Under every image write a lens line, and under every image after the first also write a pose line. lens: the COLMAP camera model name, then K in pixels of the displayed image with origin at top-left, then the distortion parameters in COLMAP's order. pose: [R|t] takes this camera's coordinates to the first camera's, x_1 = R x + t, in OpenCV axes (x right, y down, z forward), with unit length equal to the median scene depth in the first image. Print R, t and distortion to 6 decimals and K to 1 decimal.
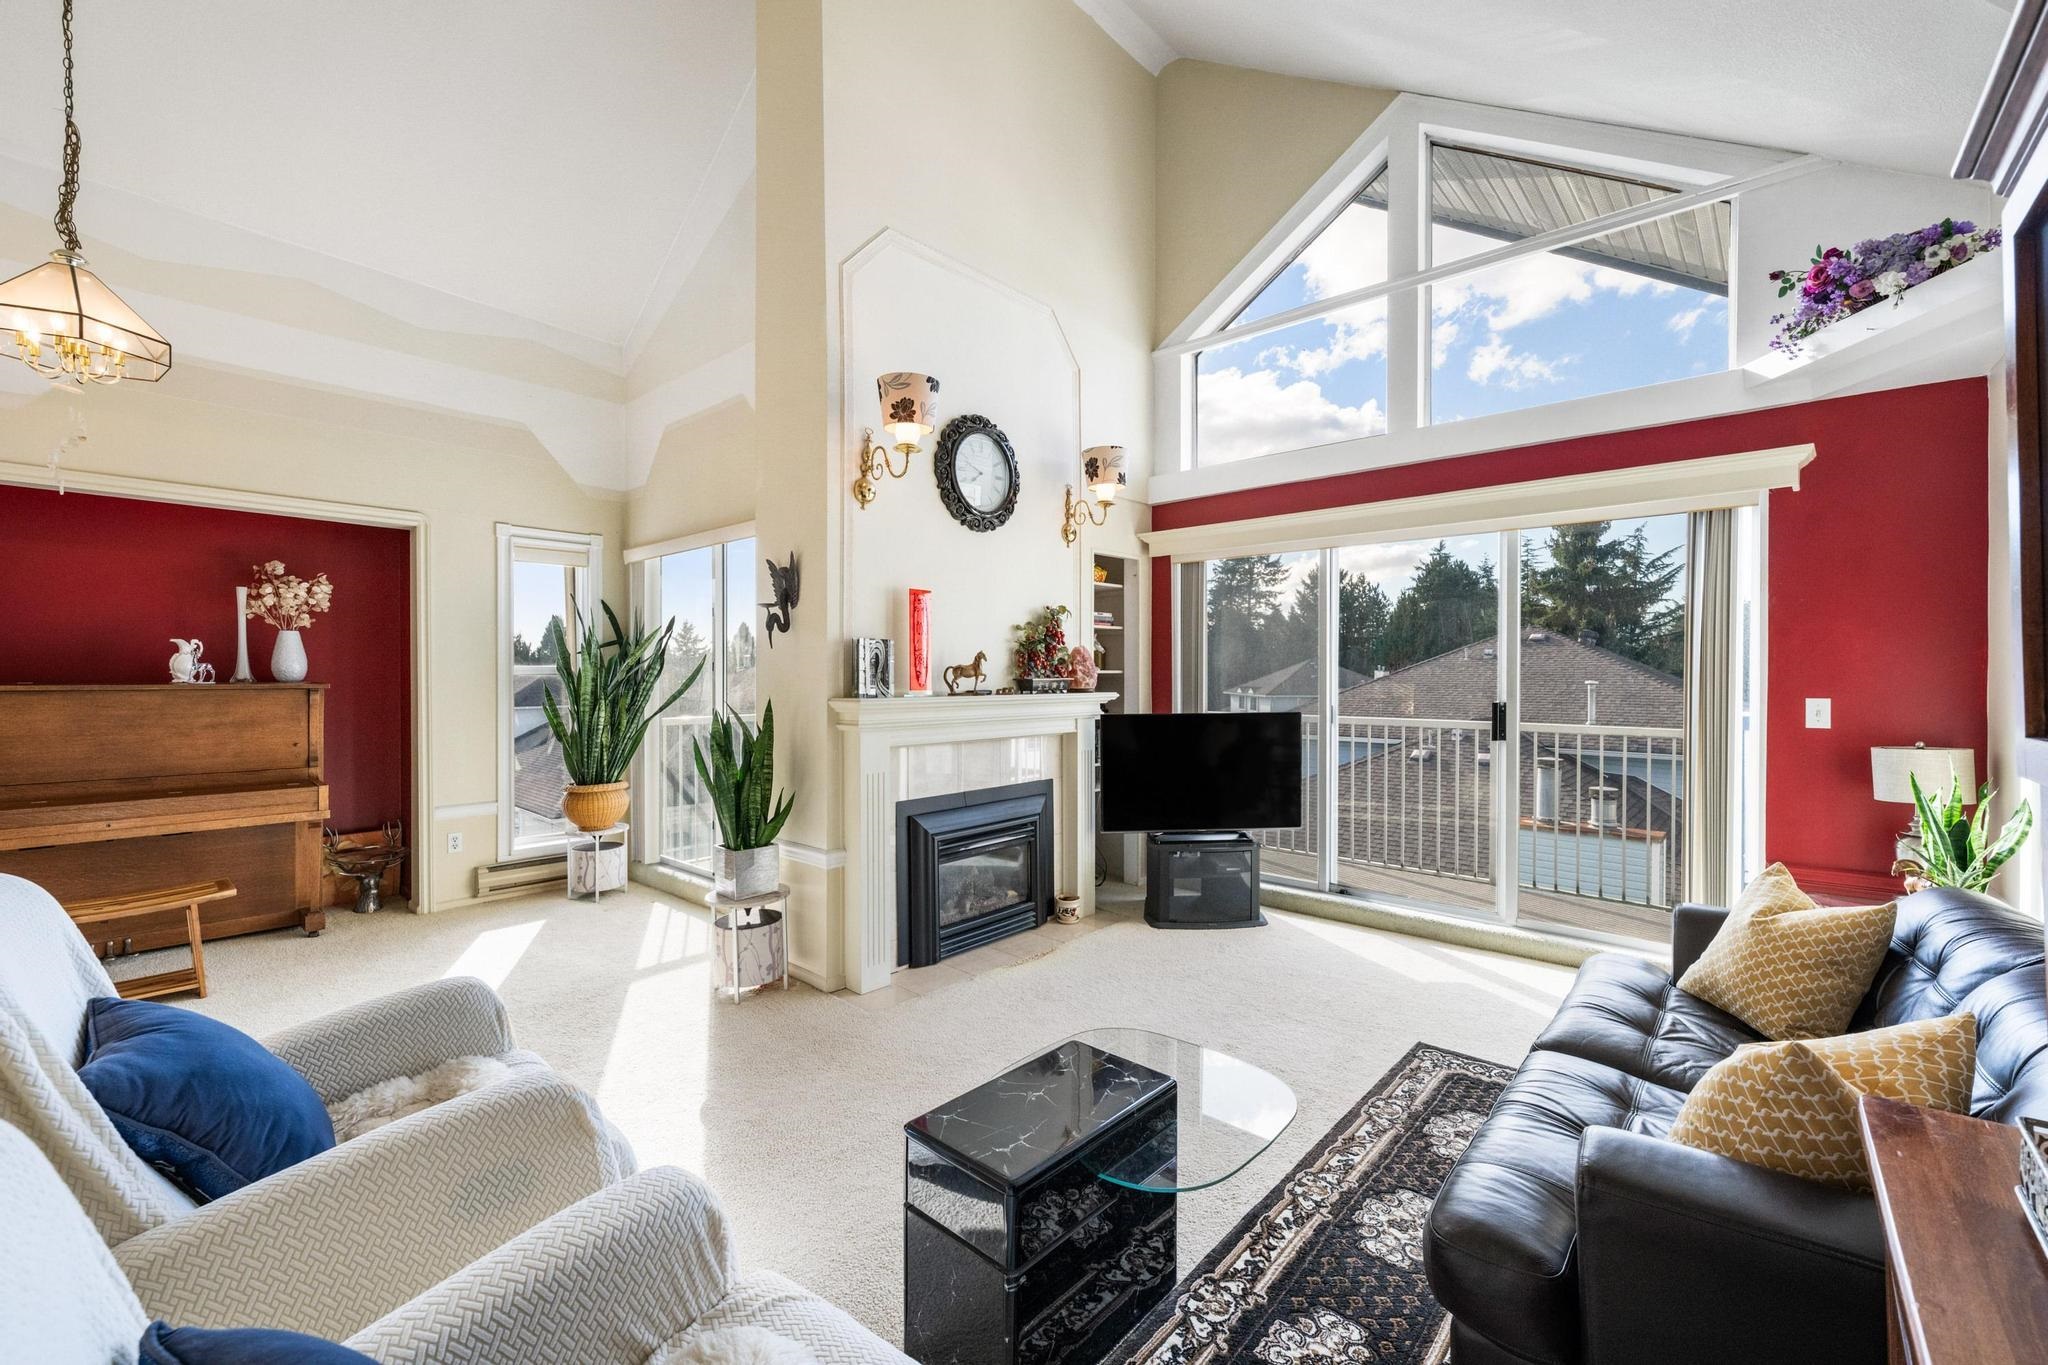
lens RADIAL K [[827.6, 0, 1025.3], [0, 827.6, 679.9], [0, 0, 1]] dist [-0.001978, 0.000497]
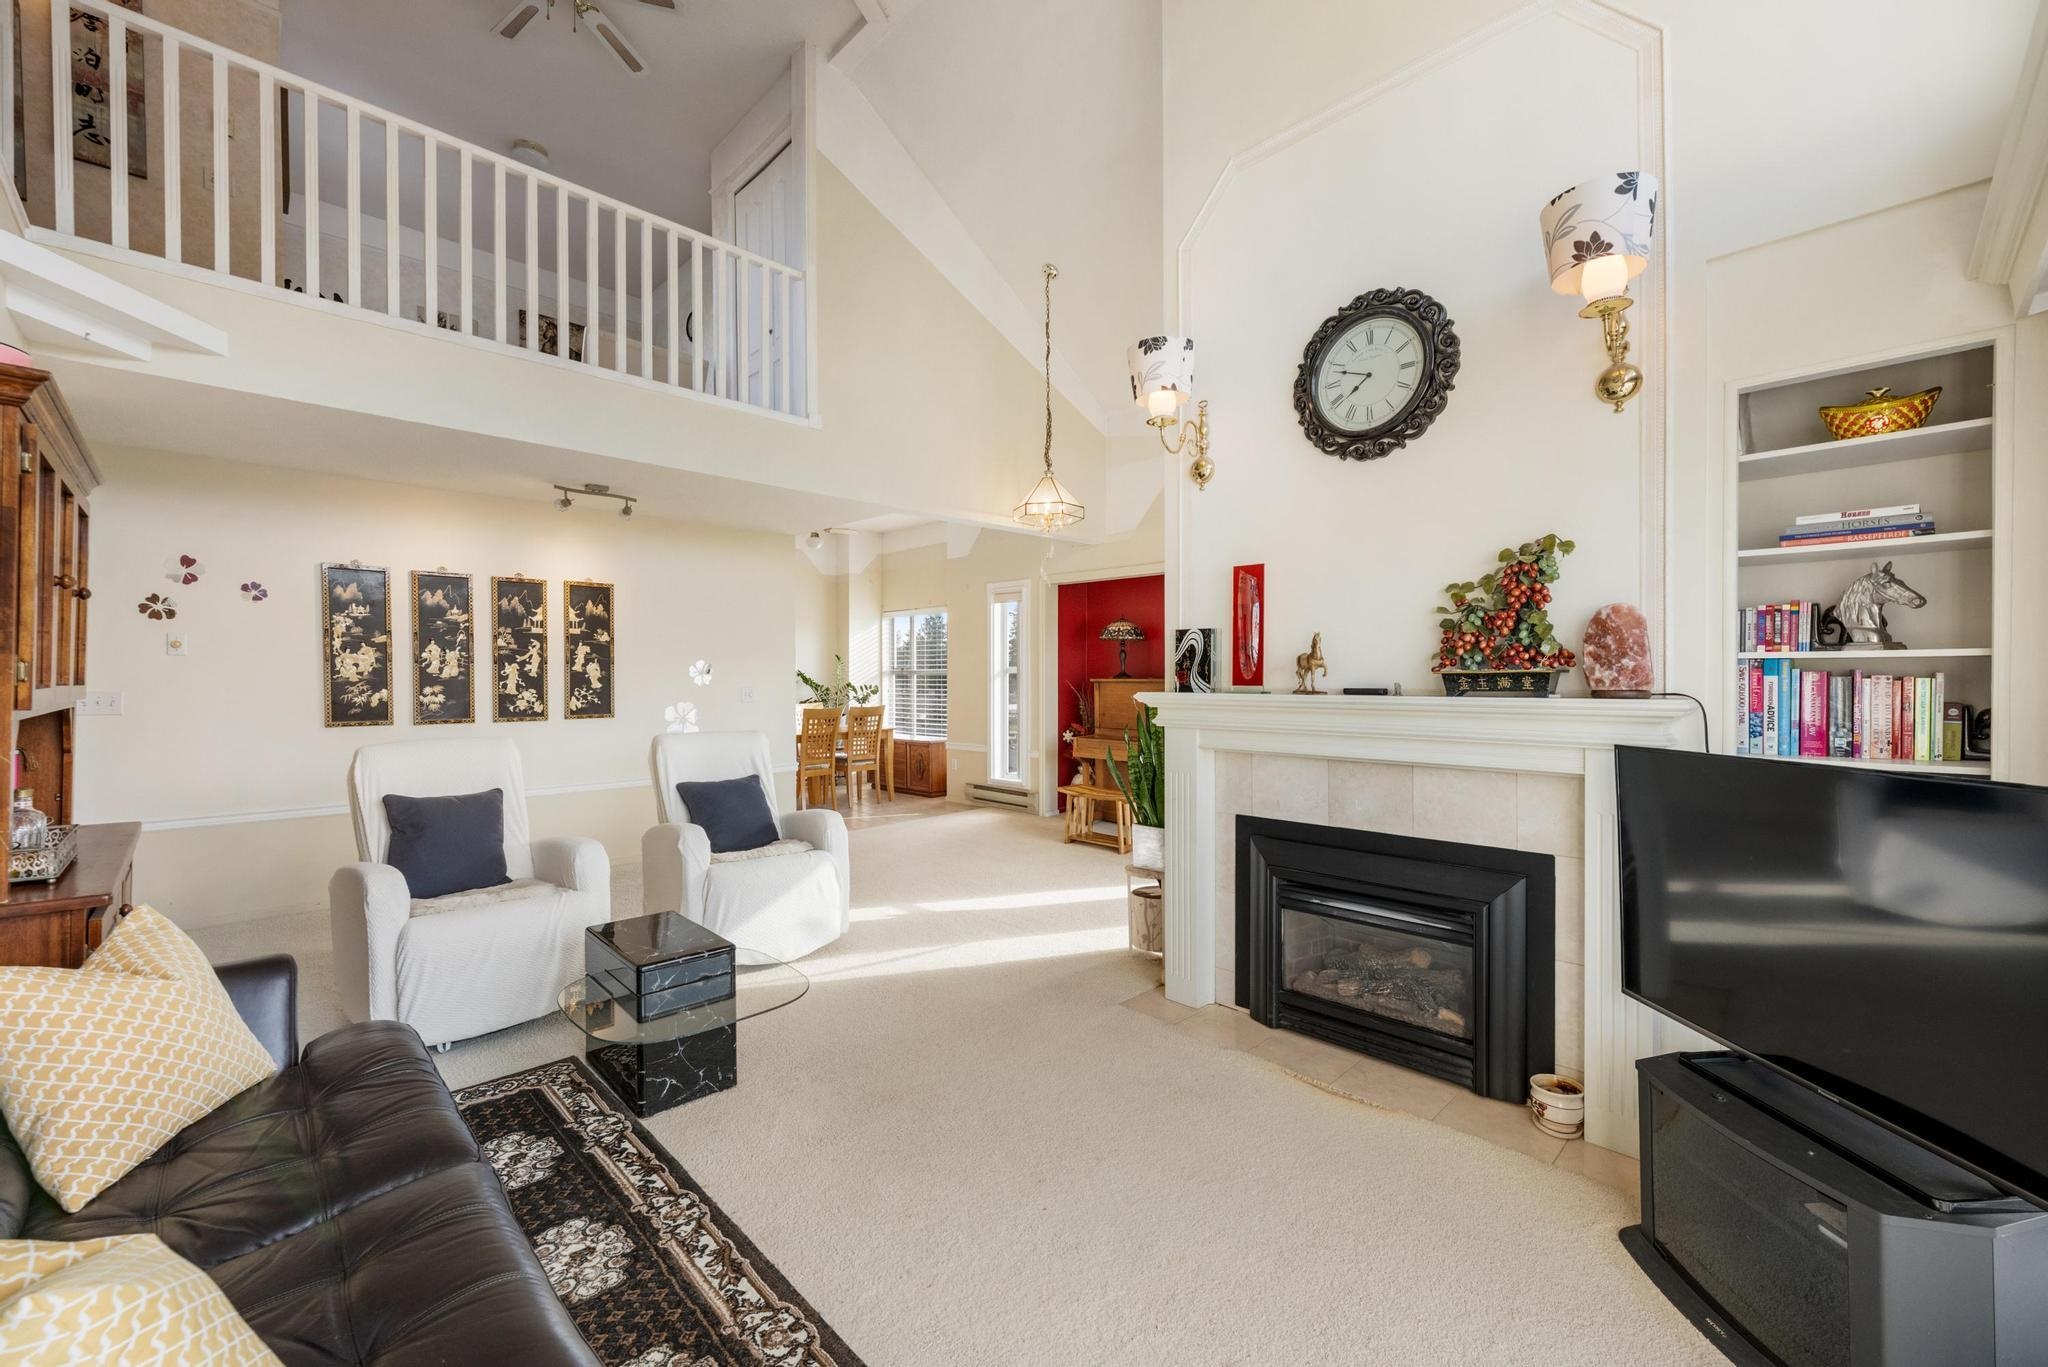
lens RADIAL K [[820.8, 0, 1024.0], [0, 820.8, 683.5], [0, 0, 1]] dist [-0.000420, 0.000211]
pose [[-0.062707, 0.006252, -0.998012, 0.652267], [-0.004897, 0.999966, 0.006571, 0.005459], [0.998020, 0.005300, -0.062675, 0.756322]]
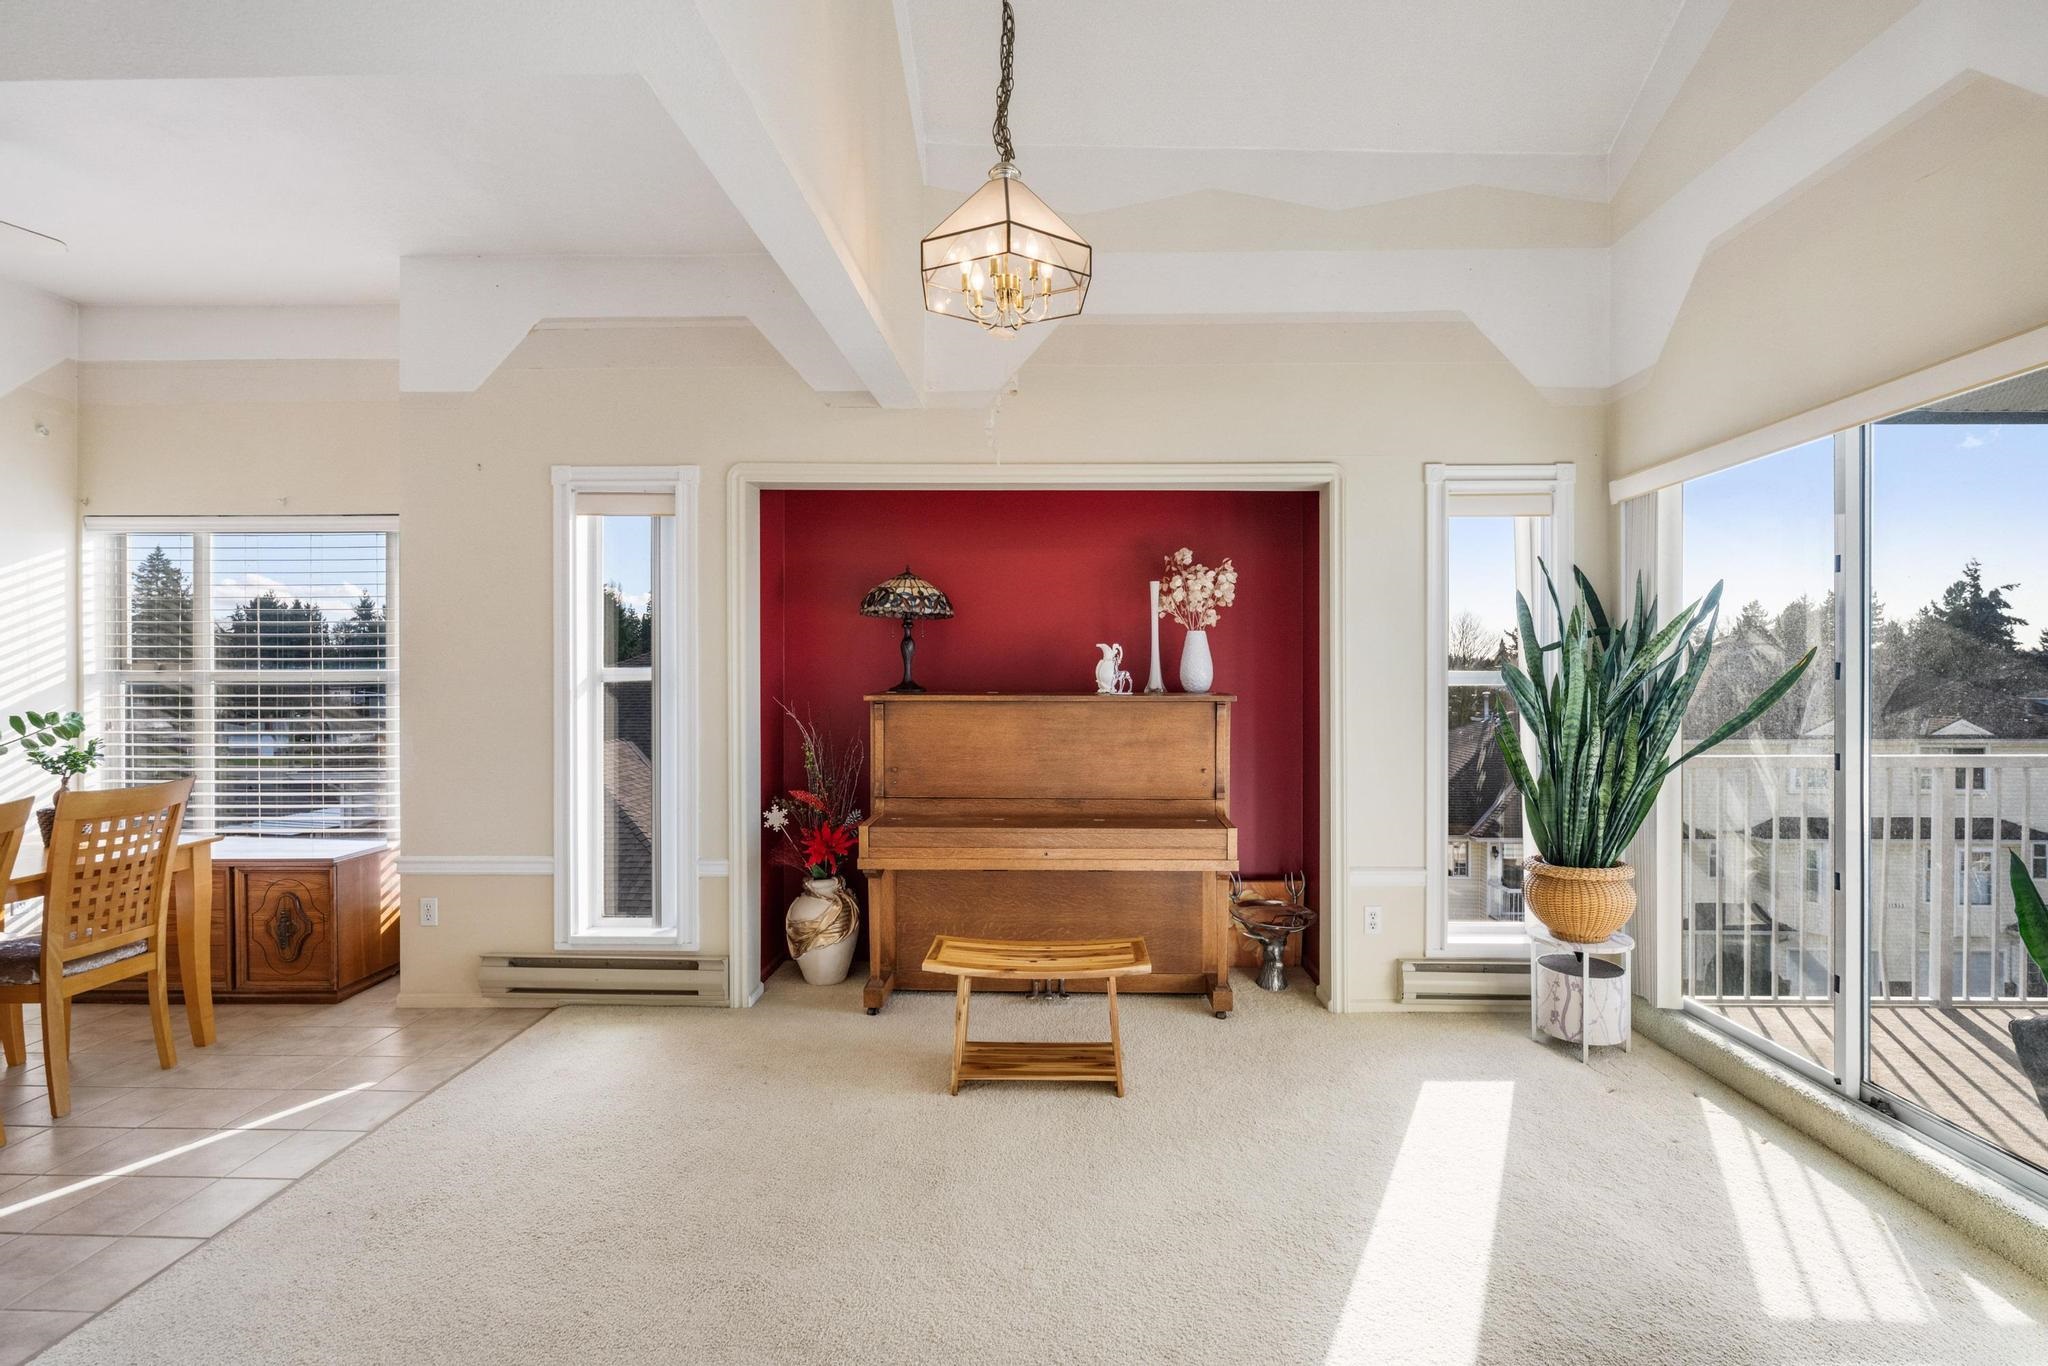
lens RADIAL K [[922.2, 0, 1054.9], [0, 922.2, 678.6], [0, 0, 1]] dist [-0.000458, 0.000228]
pose [[0.653699, 0.000666, -0.756754, -0.310641], [-0.003733, 0.999990, -0.002345, -0.009558], [0.756745, 0.004358, 0.653695, 0.315851]]
